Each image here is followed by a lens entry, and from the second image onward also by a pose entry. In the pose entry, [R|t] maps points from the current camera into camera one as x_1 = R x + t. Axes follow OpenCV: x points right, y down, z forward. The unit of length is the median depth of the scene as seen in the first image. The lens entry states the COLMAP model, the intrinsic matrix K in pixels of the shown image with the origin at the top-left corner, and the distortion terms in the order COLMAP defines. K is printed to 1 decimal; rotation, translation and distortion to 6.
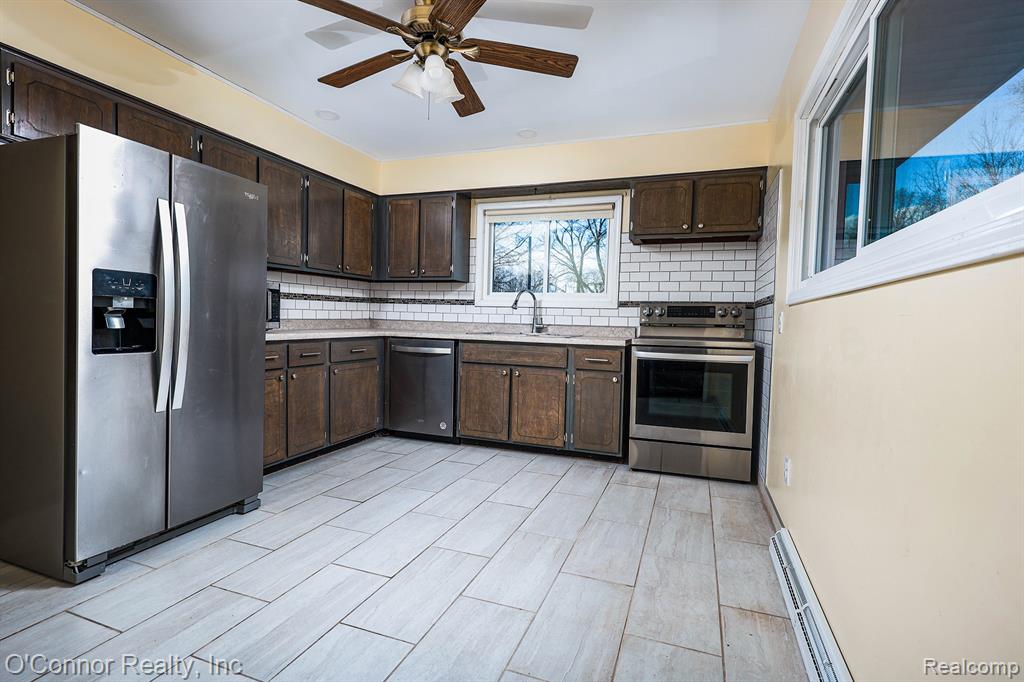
lens RADIAL K [[497.0, 0, 517.9], [0, 497.0, 339.4], [0, 0, 1]] dist [0.000011, 0.000696]
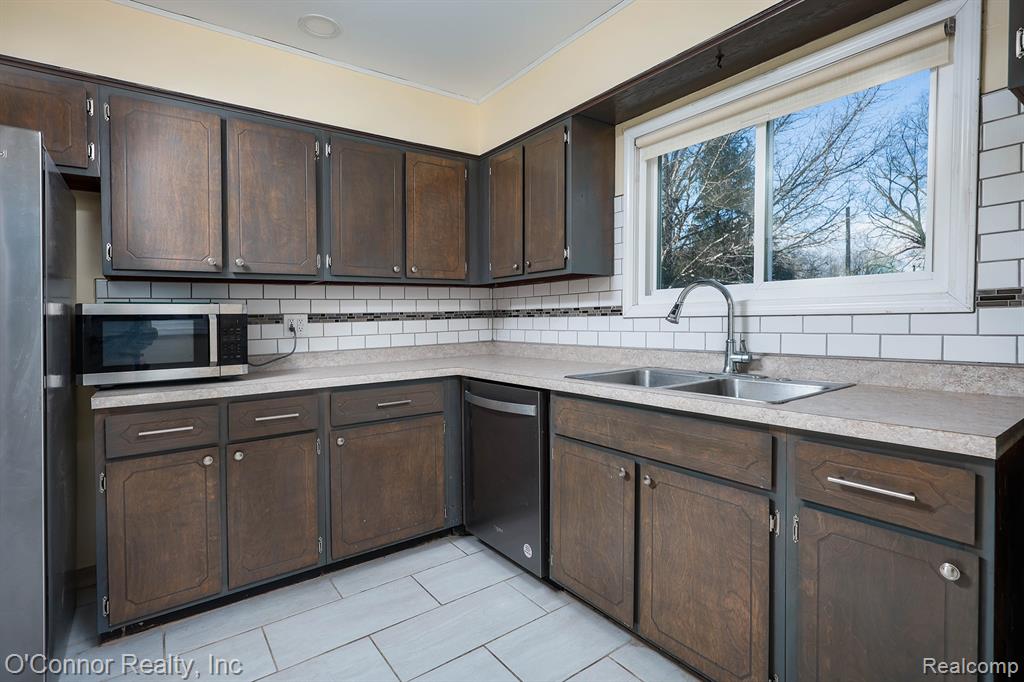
lens RADIAL K [[491.4, 0, 506.4], [0, 491.4, 334.8], [0, 0, 1]] dist [-0.001151, -0.000041]
pose [[0.821810, -0.023067, -0.569295, 0.122454], [0.017002, 0.999728, -0.015964, -0.043870], [0.569508, 0.003440, 0.821979, 0.510786]]
